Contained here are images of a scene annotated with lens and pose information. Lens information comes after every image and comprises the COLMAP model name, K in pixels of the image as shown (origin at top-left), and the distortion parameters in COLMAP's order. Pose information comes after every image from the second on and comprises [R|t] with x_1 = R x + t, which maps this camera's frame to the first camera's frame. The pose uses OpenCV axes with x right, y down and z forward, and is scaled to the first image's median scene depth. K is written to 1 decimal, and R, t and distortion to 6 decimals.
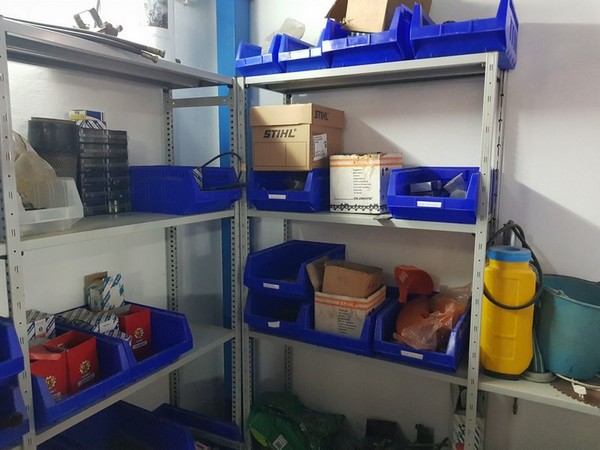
lens RADIAL K [[466.3, 0, 289.7], [0, 466.3, 232.6], [0, 0, 1]] dist [0.066356, -0.097083]
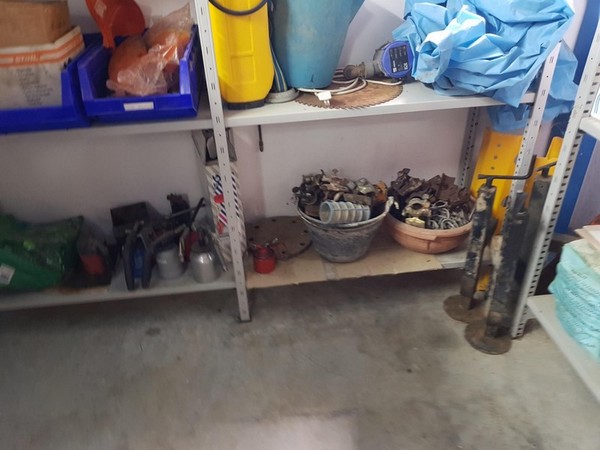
lens RADIAL K [[466.3, 0, 301.2], [0, 466.3, 224.6], [0, 0, 1]] dist [0.066356, -0.097083]
pose [[0.812186, -0.337753, 0.475686, 0.042427], [0.120594, 0.894956, 0.429547, 0.127506], [-0.570799, -0.291507, 0.767602, 0.194453]]
